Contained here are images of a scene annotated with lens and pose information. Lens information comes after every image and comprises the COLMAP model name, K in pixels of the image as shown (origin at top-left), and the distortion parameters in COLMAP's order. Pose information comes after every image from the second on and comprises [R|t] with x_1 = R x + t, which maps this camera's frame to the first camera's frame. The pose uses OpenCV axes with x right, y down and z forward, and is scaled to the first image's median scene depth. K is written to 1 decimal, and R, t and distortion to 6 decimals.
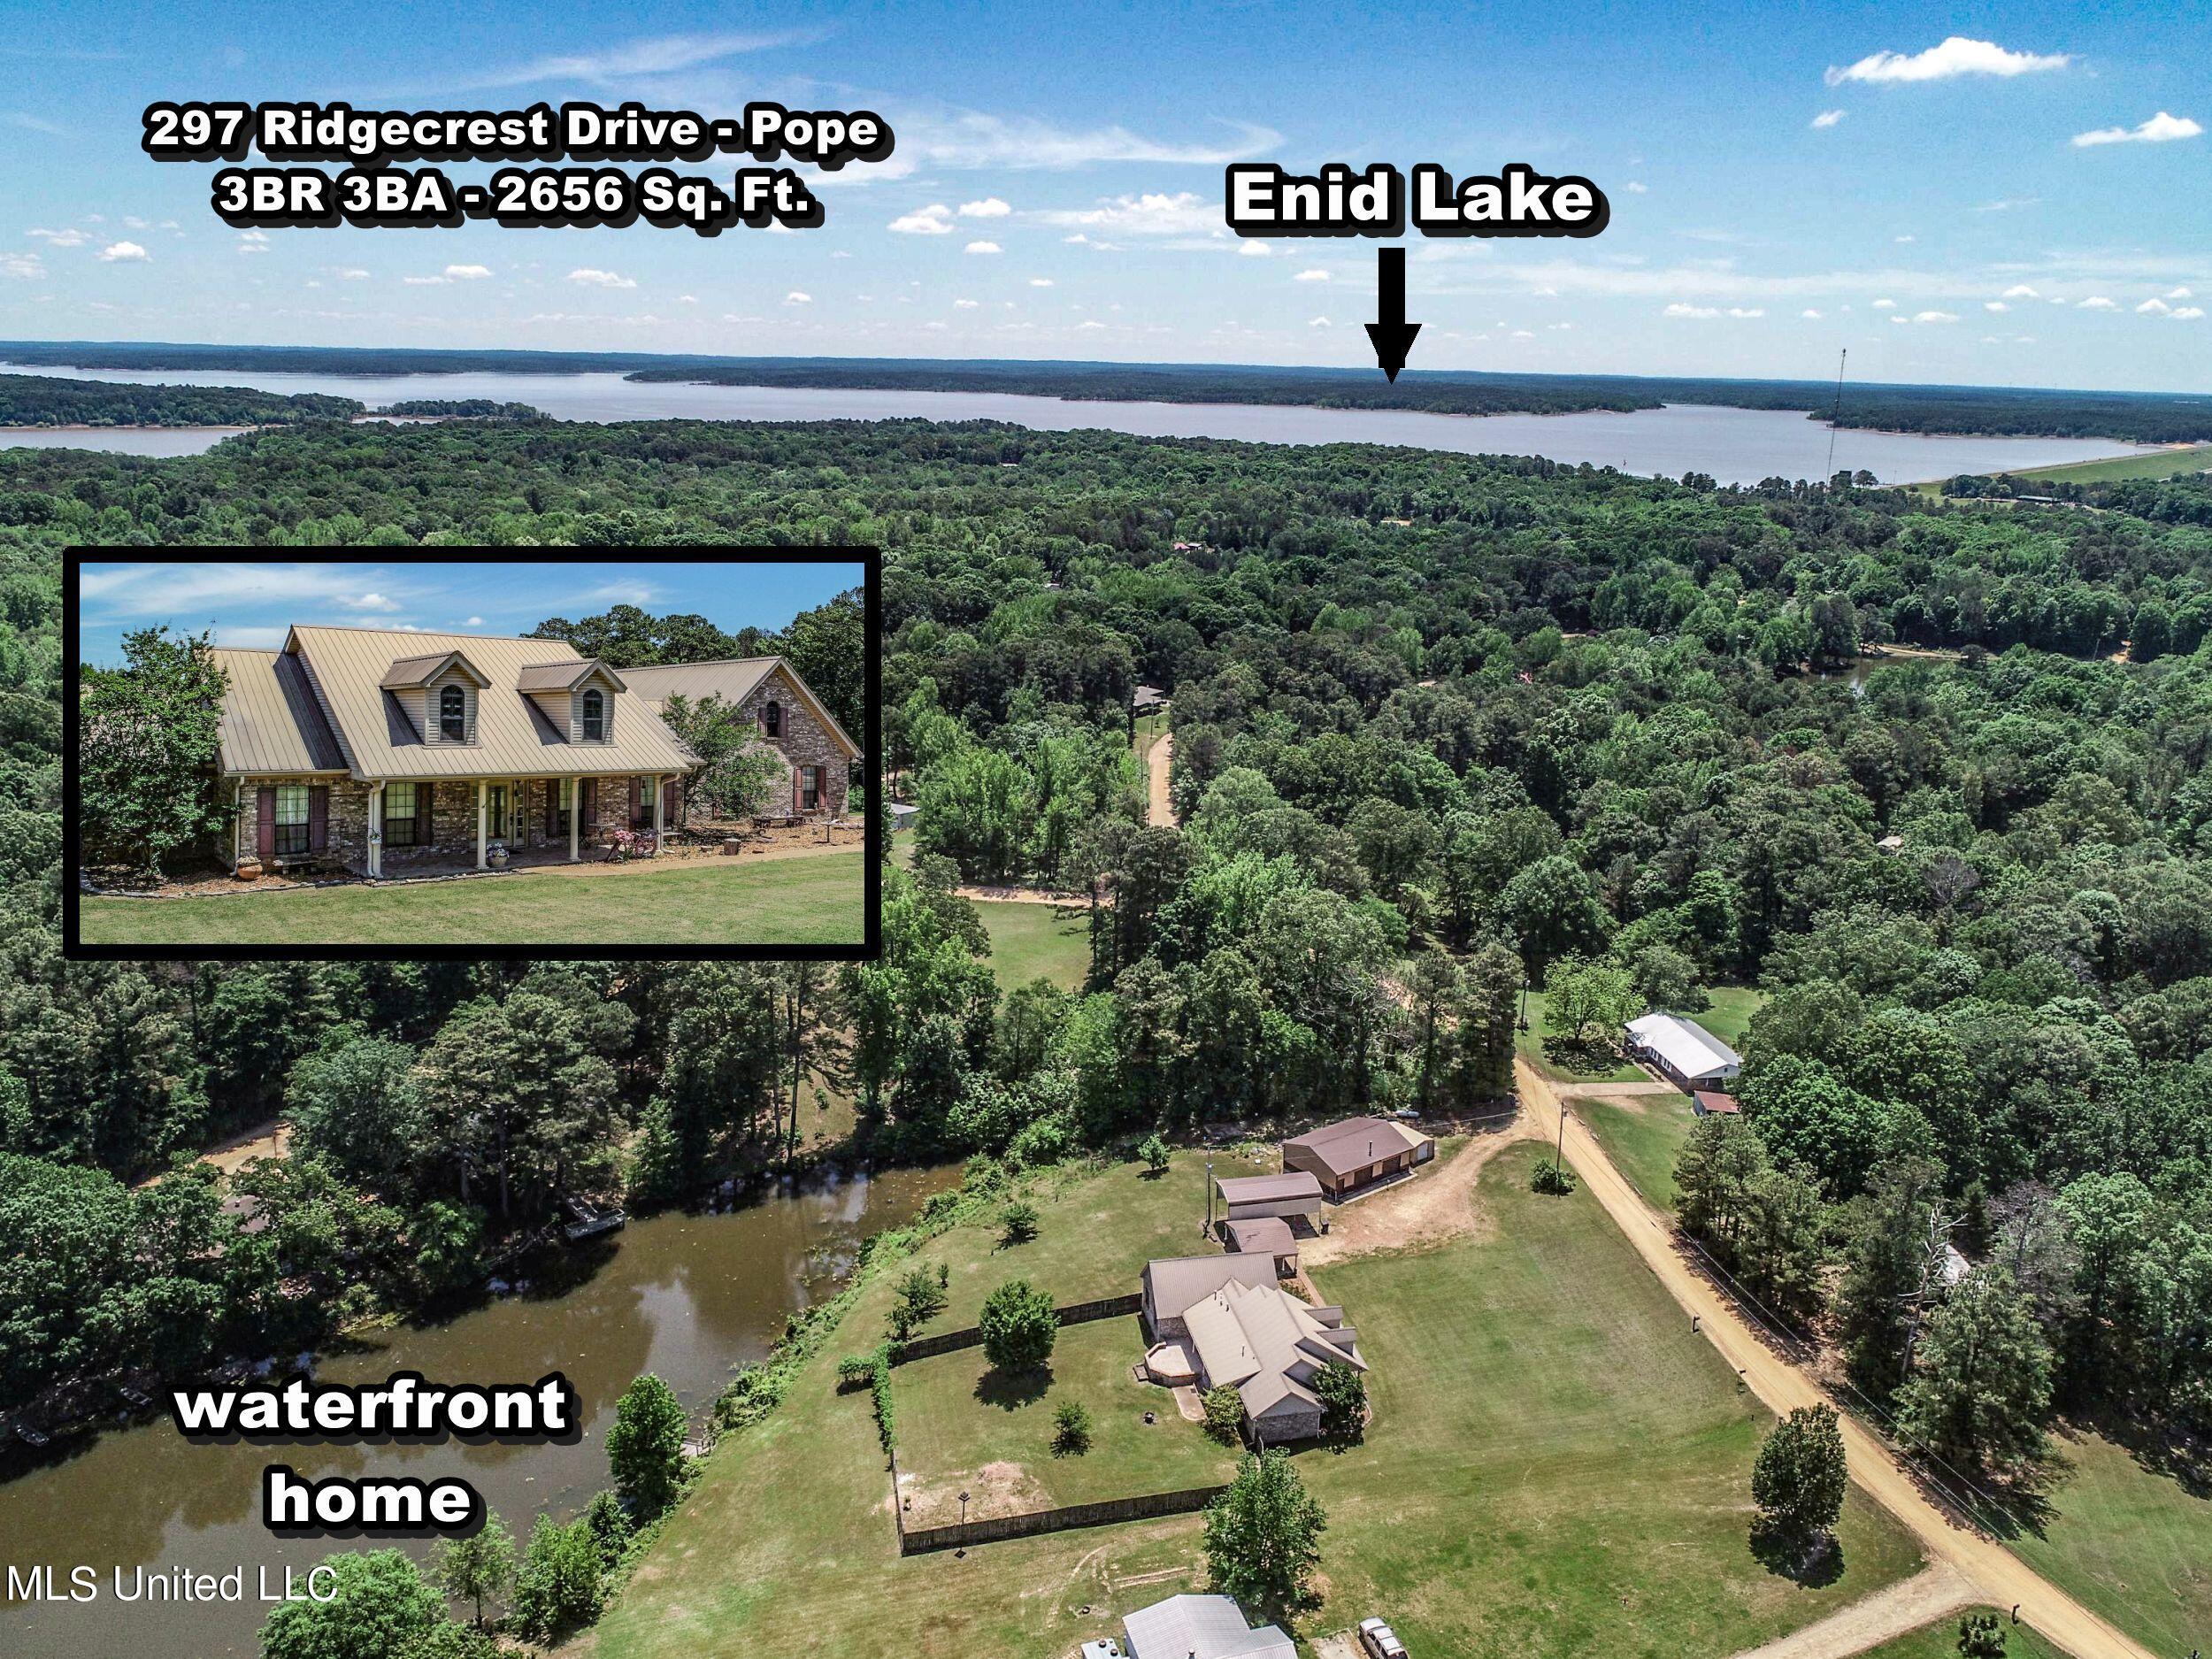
lens RADIAL K [[1636.0, 0, 1103.6], [0, 1636.0, 872.2], [0, 0, 1]] dist [-0.000212, -0.005746]
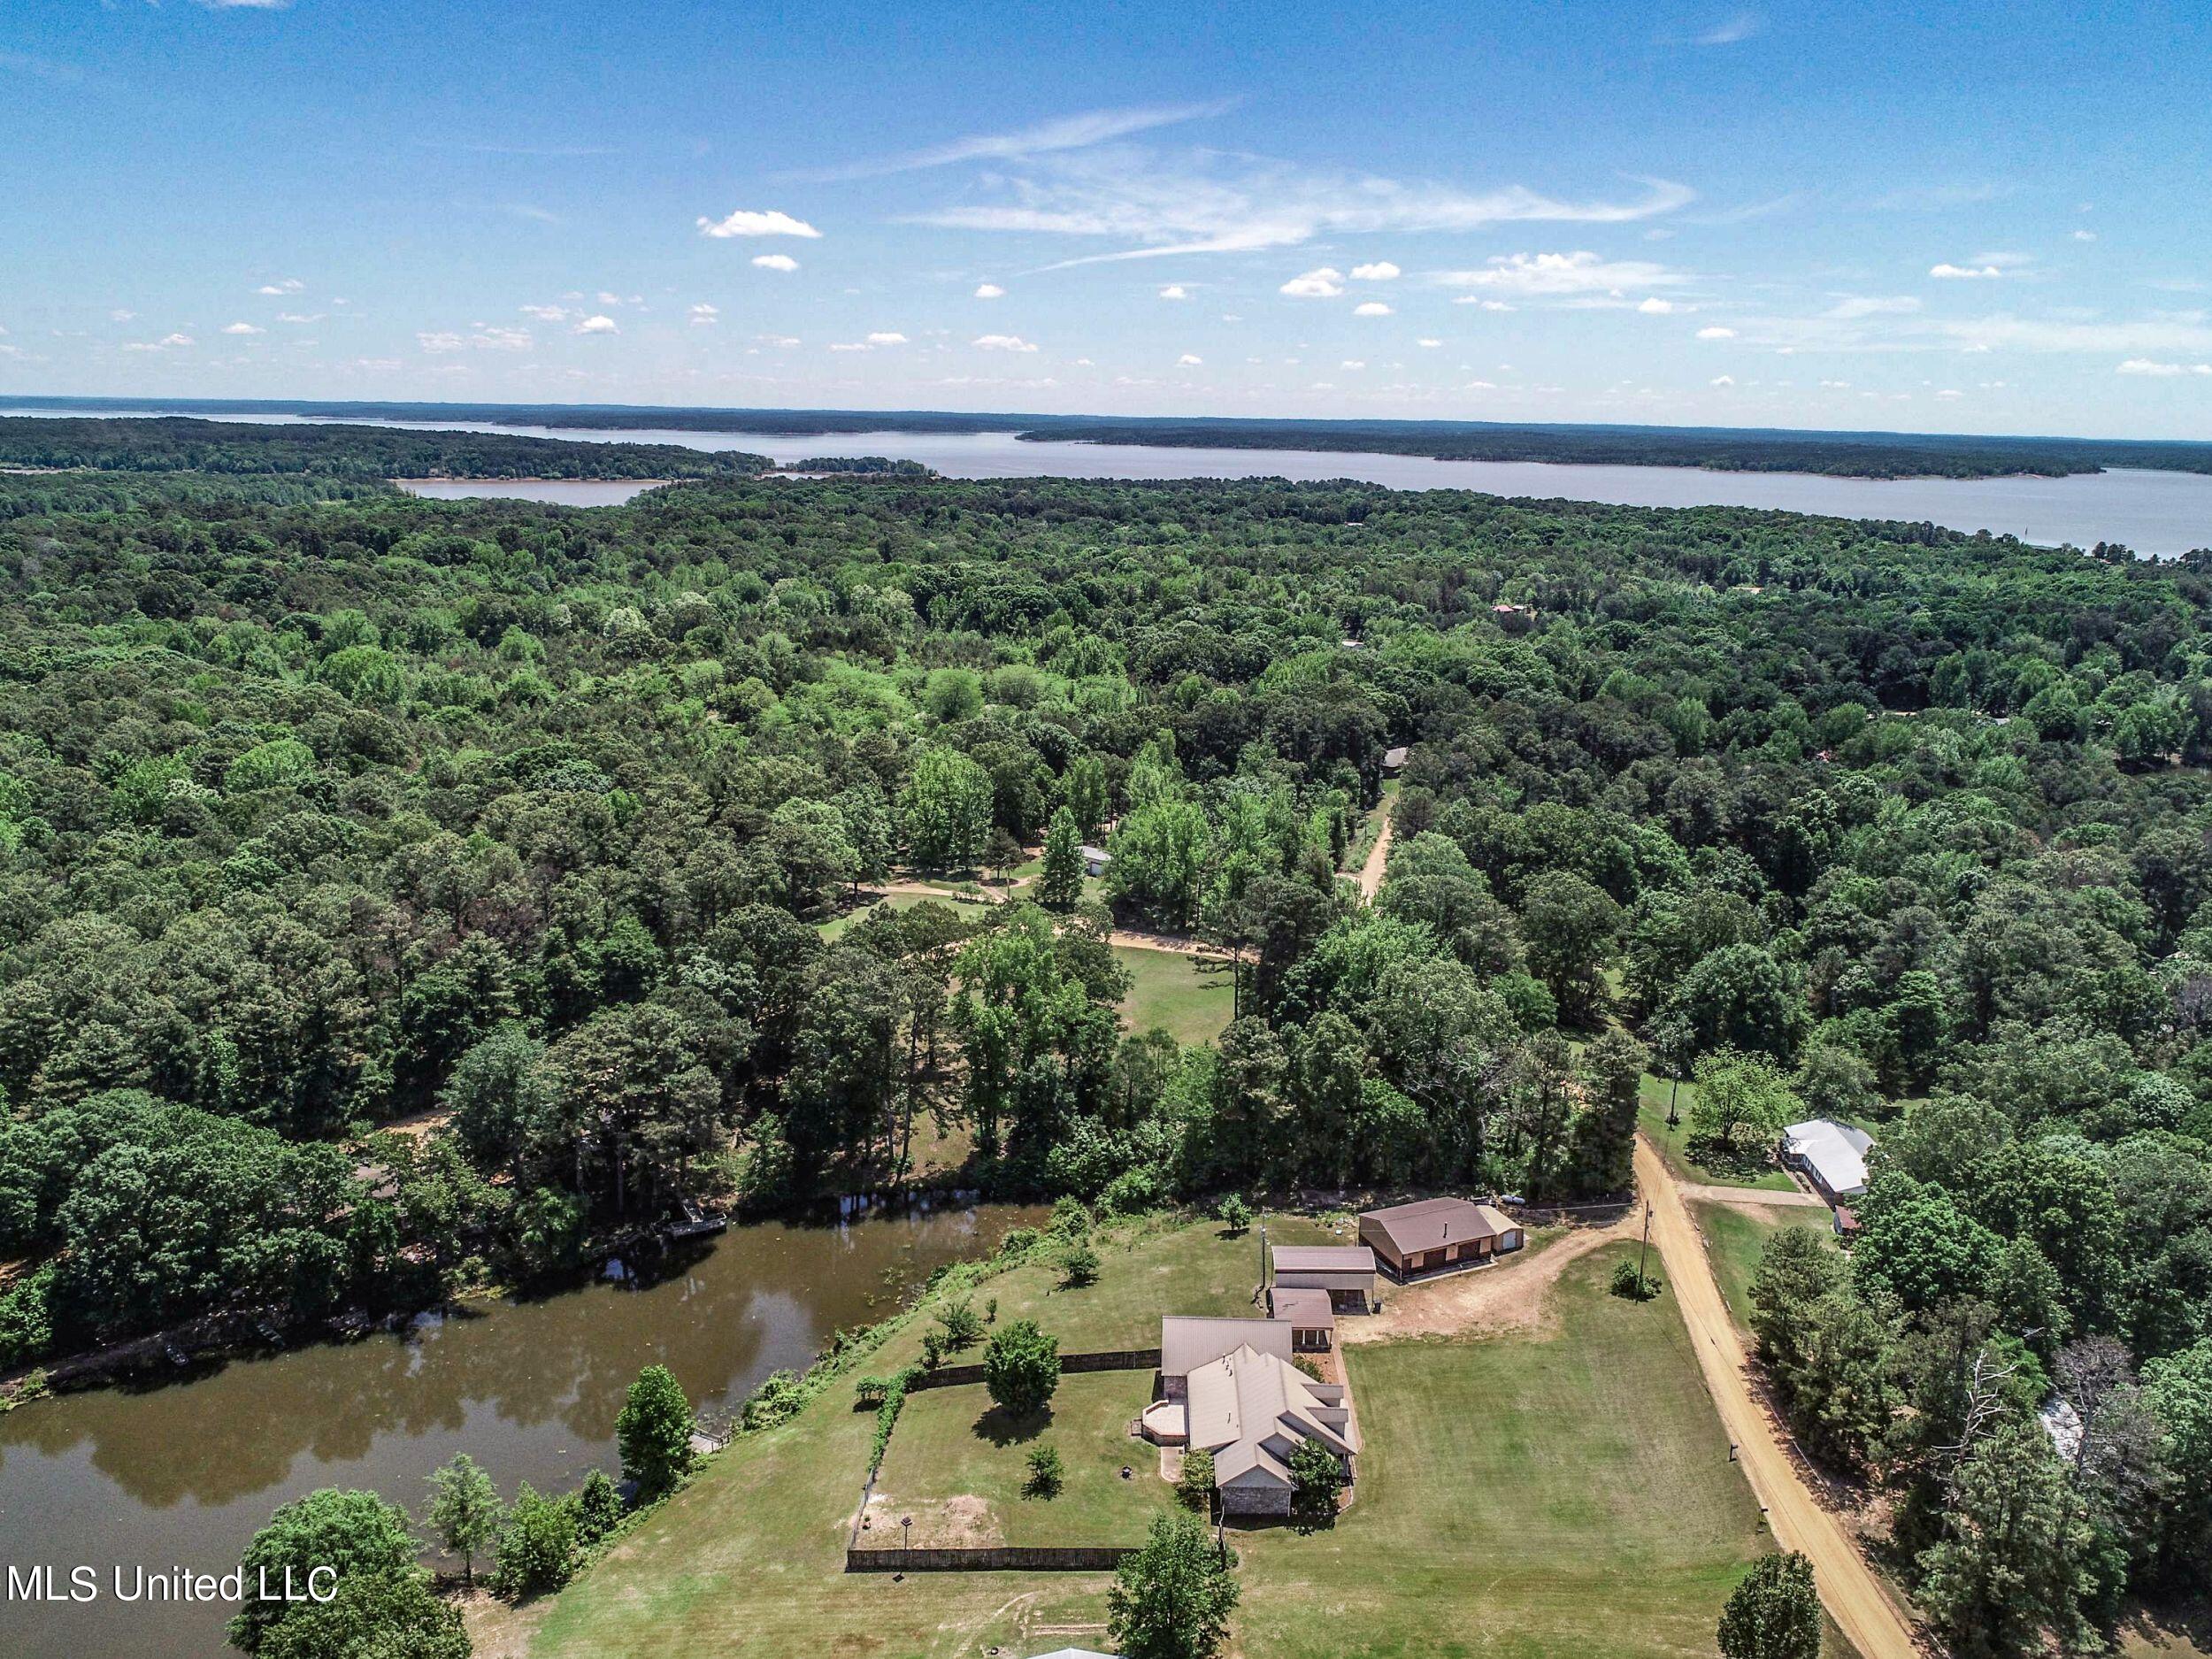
lens RADIAL K [[1636.0, 0, 1103.6], [0, 1636.0, 872.2], [0, 0, 1]] dist [-0.000212, -0.005746]
pose [[0.975436, 0.058134, -0.212473, 0.145694], [-0.065310, 0.997502, -0.026906, -0.001795], [0.210378, 0.040122, 0.976797, 0.008800]]
